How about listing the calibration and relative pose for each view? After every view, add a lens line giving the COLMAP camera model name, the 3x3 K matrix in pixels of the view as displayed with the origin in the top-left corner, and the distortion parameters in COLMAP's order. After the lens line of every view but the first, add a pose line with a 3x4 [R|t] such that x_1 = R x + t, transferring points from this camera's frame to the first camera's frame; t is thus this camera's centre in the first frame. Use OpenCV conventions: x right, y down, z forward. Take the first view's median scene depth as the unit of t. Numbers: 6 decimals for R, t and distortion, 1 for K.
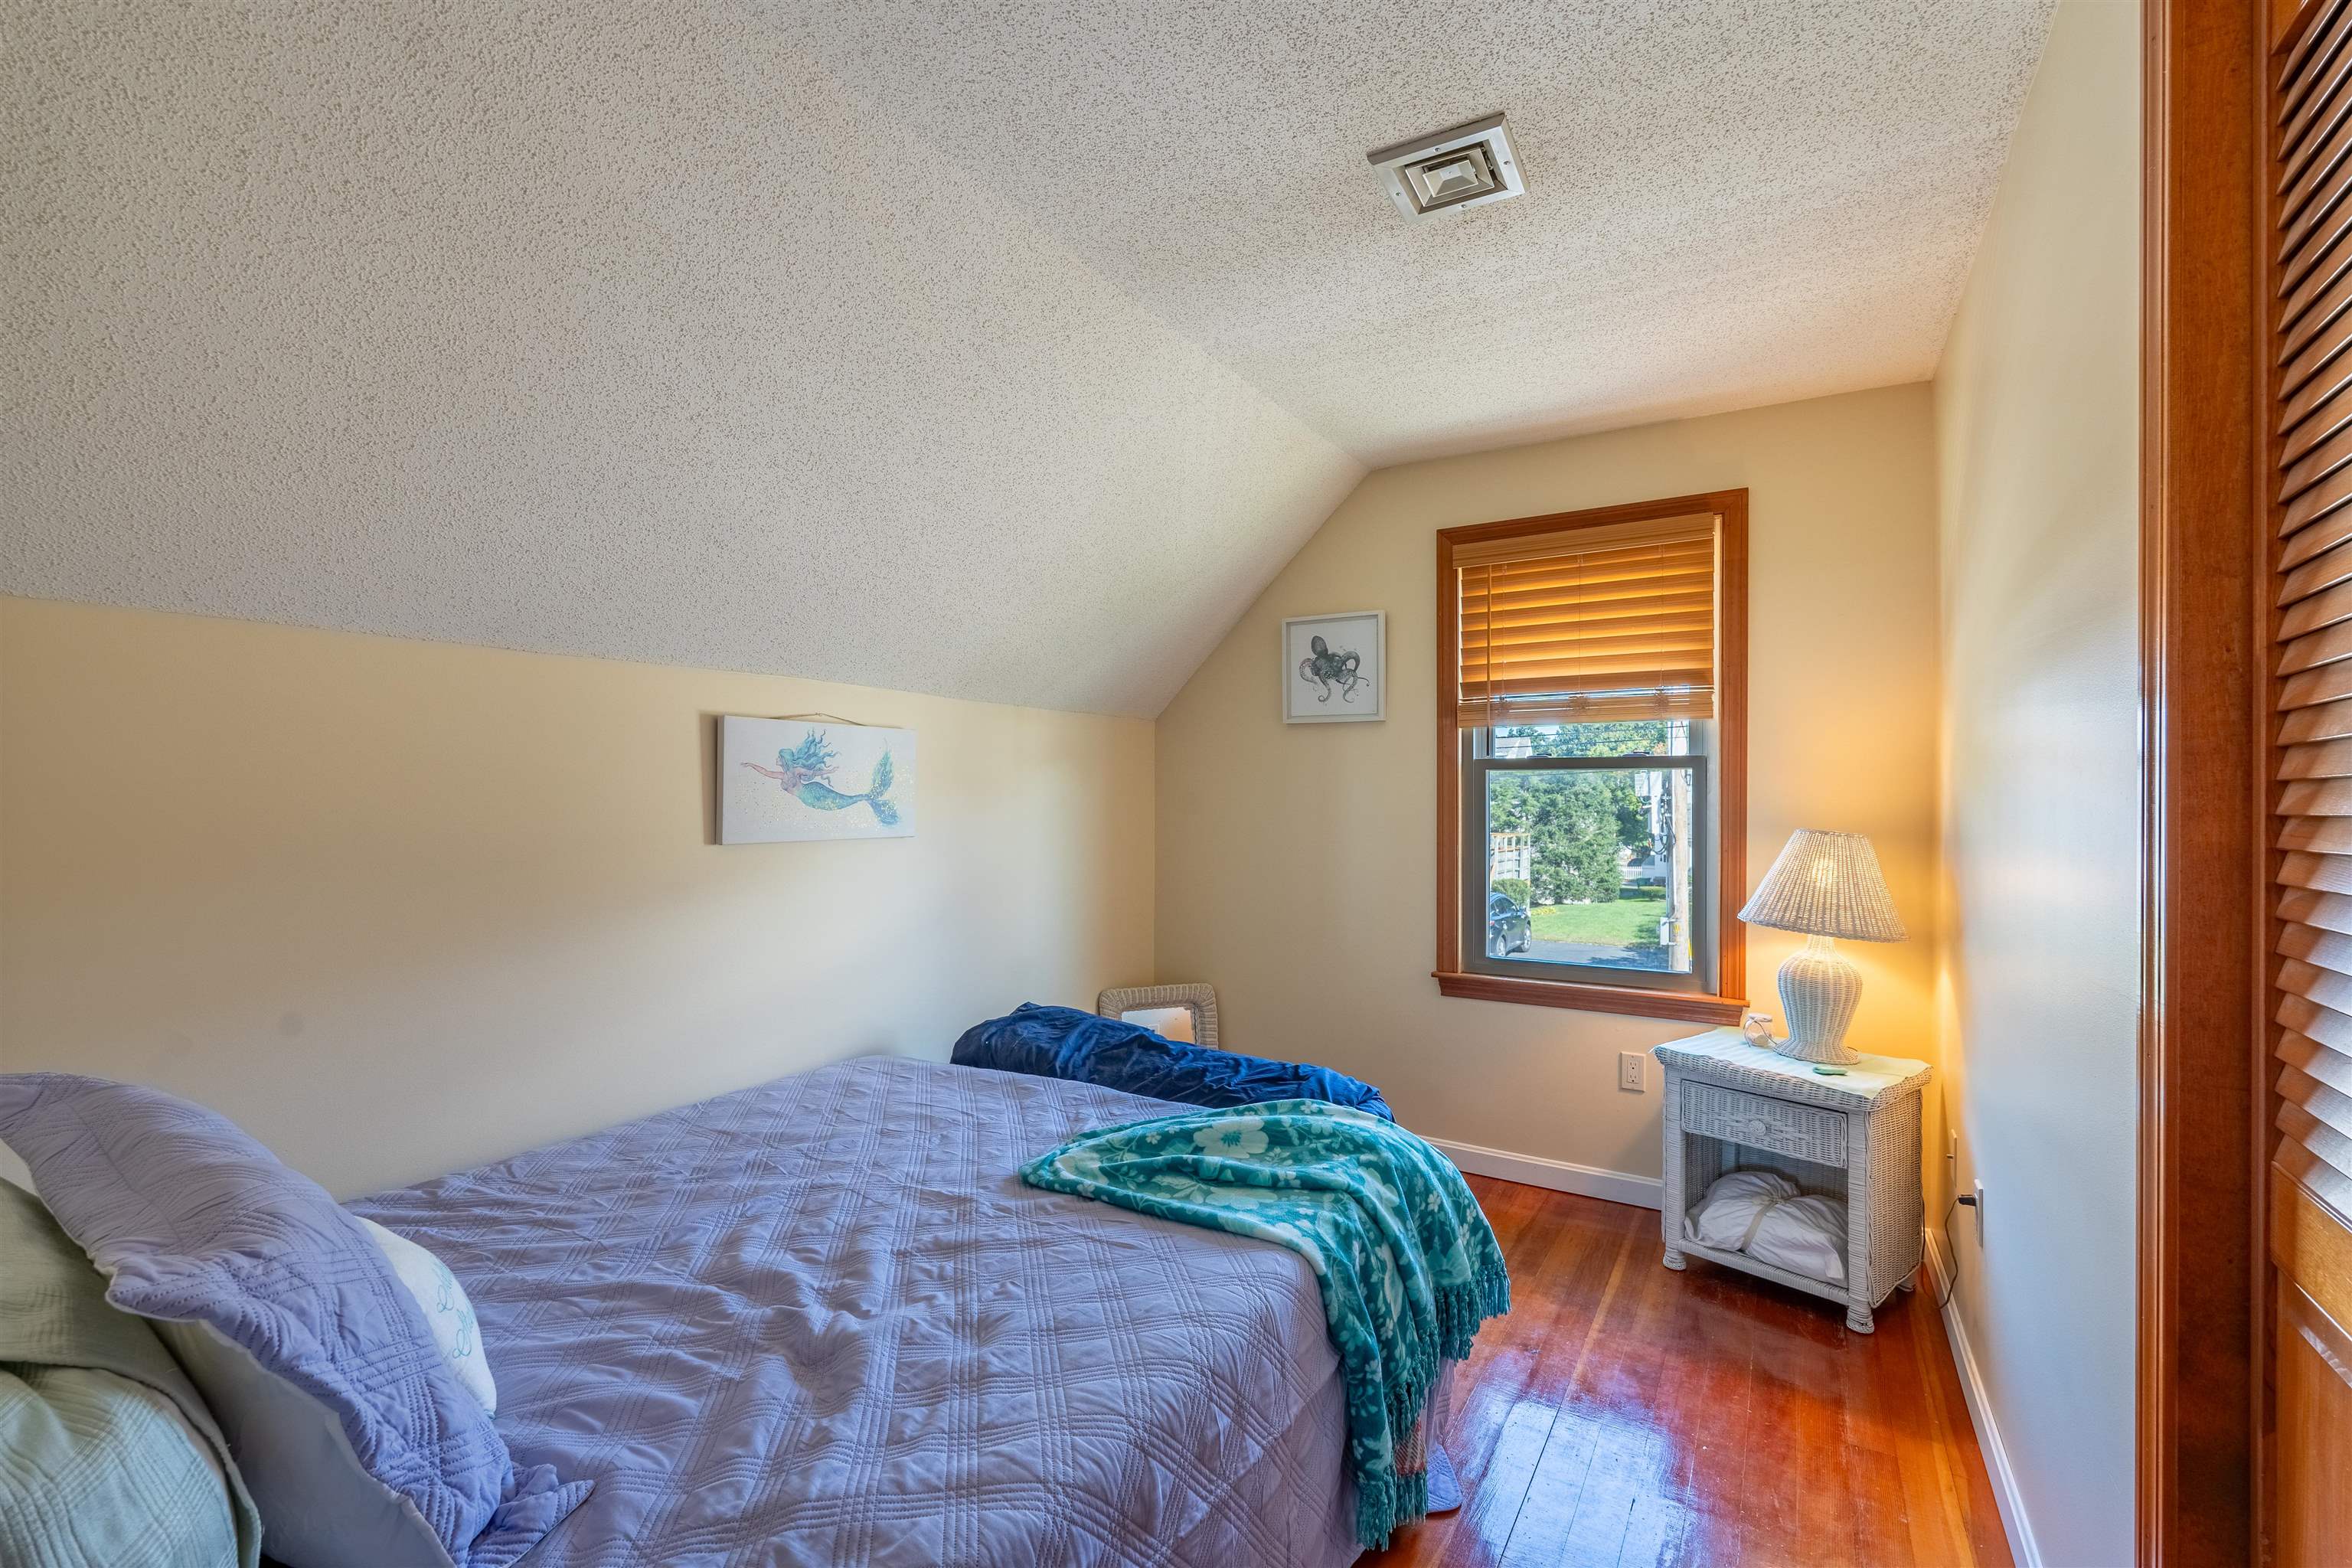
lens RADIAL K [[1033.7, 0, 1179.1], [0, 1033.7, 794.0], [0, 0, 1]] dist [-0.002079, 0.000039]
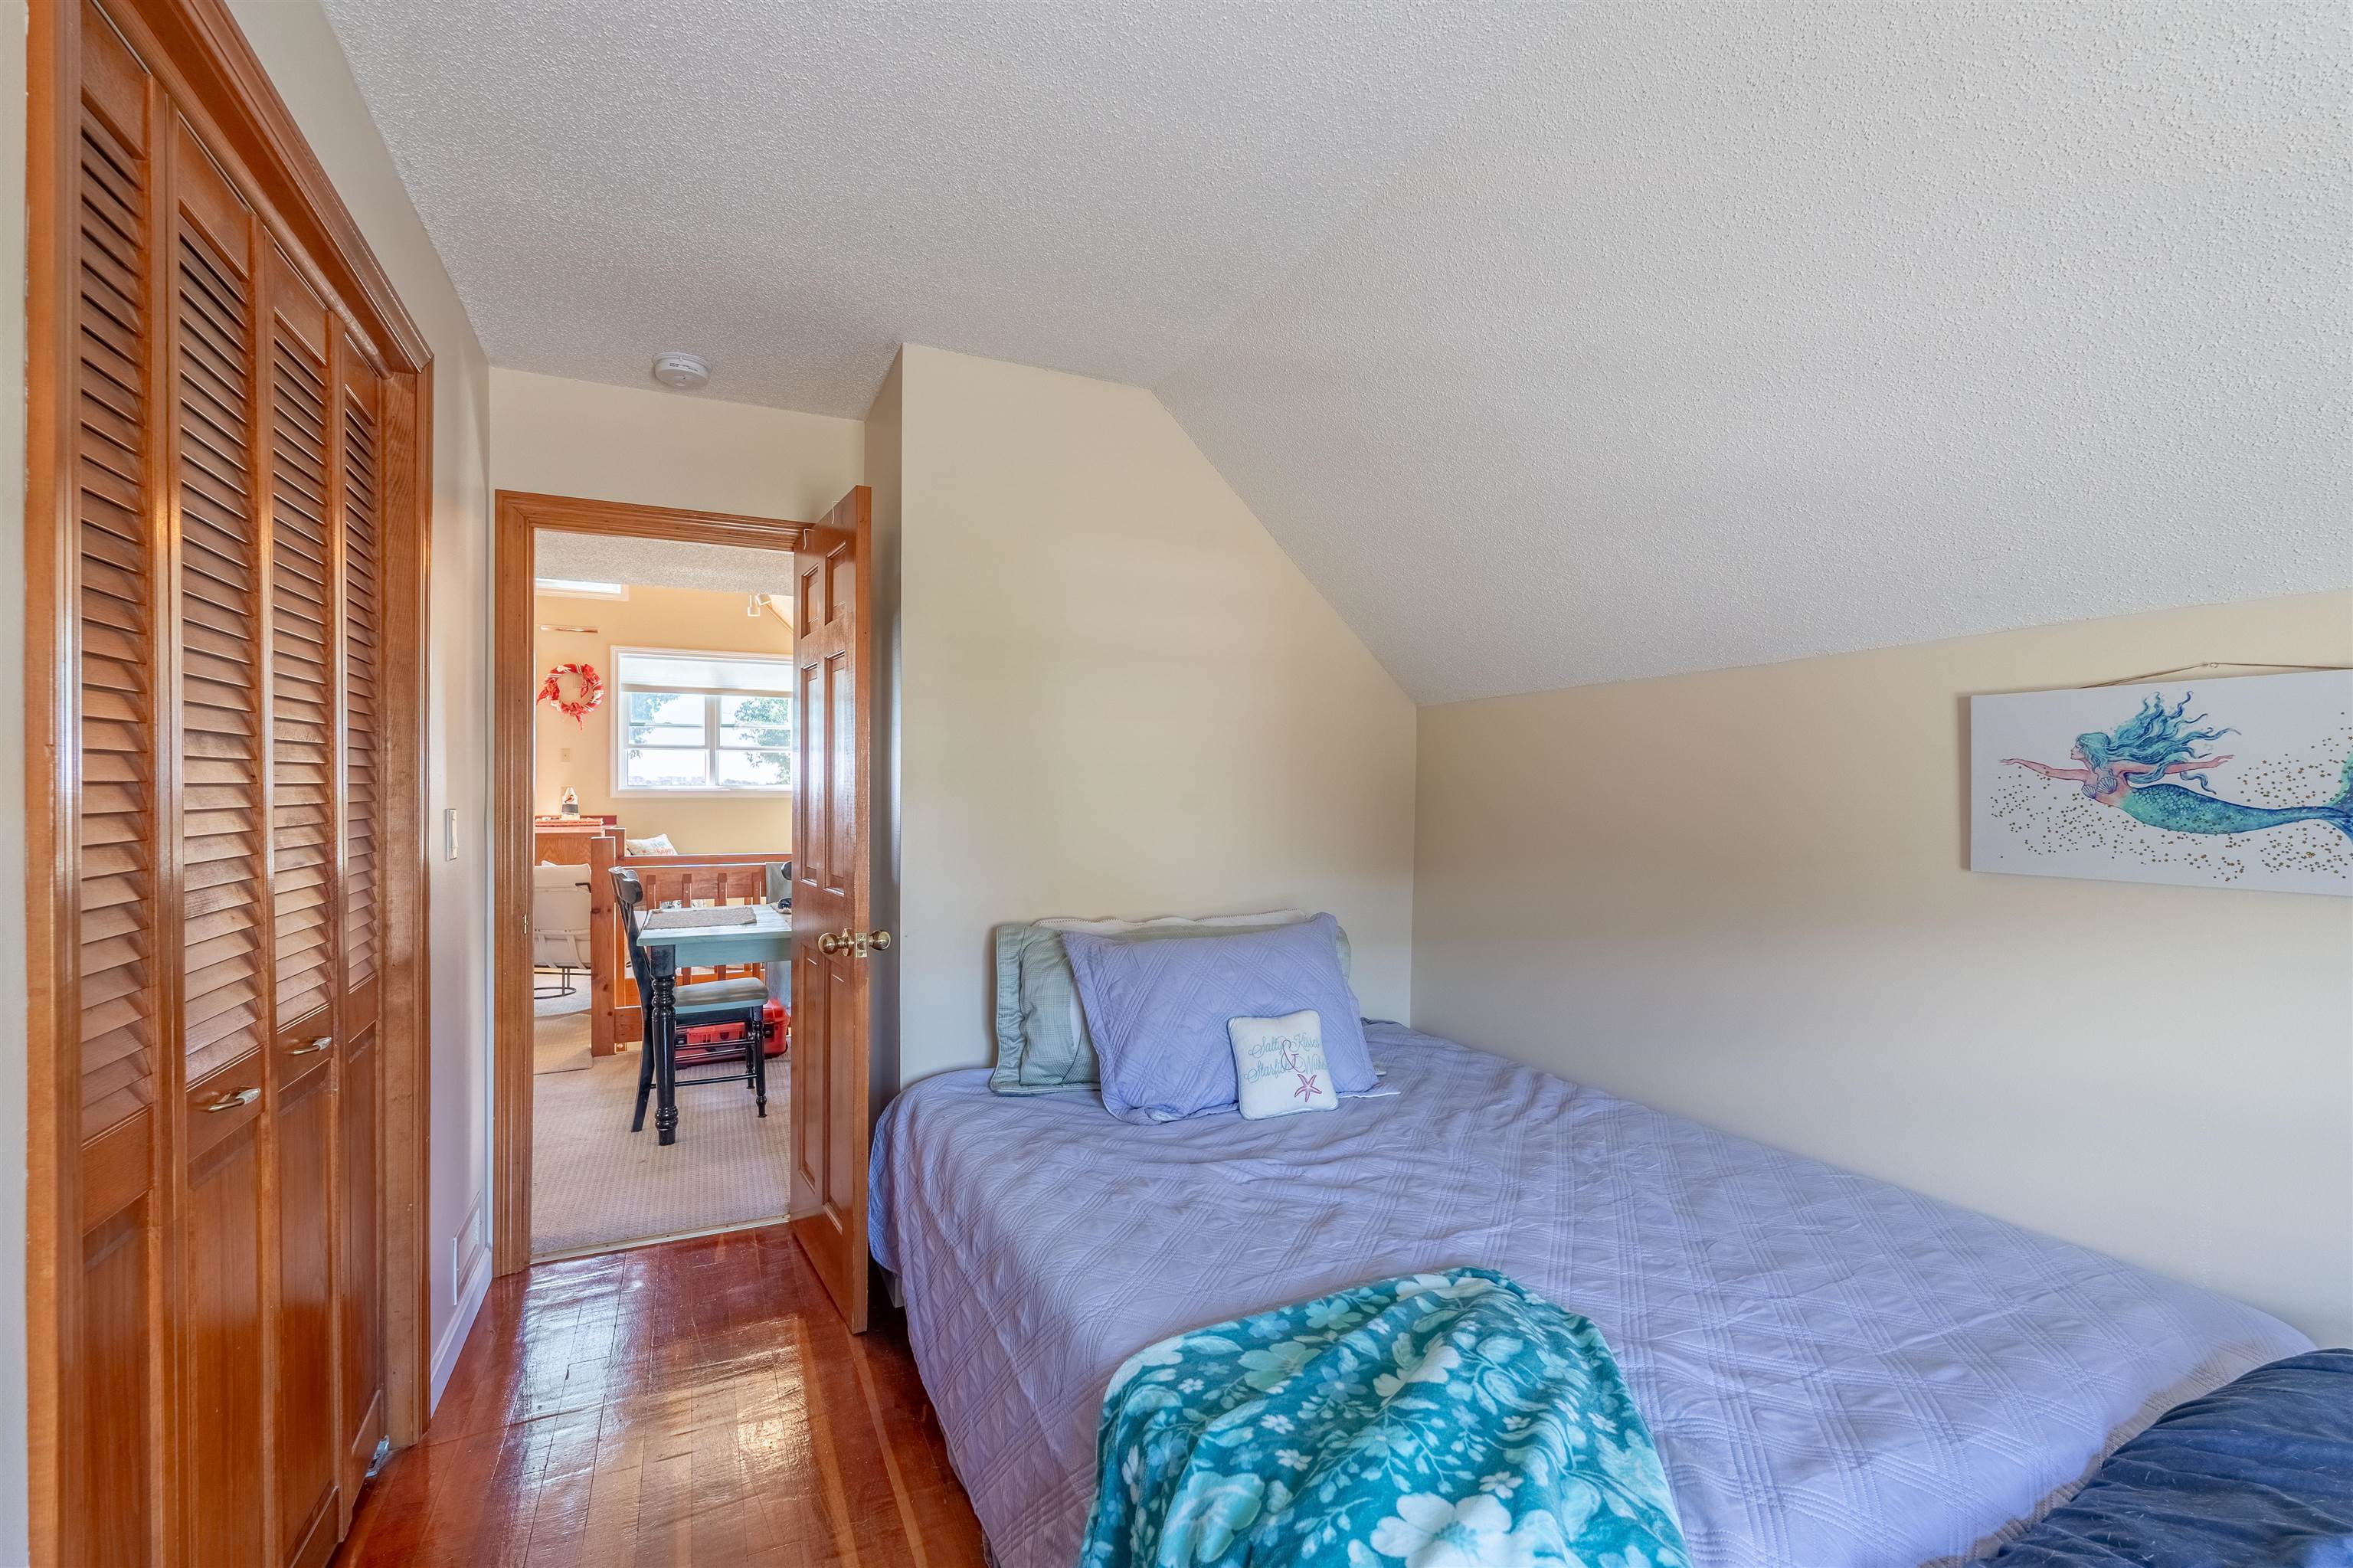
lens RADIAL K [[1034.1, 0, 1179.6], [0, 1034.1, 794.0], [0, 0, 1]] dist [-0.002079, 0.000039]
pose [[-0.557700, -0.002826, -0.830038, 0.629851], [-0.005525, 0.999985, 0.000308, -0.004336], [0.830024, 0.004757, -0.557707, 1.216493]]
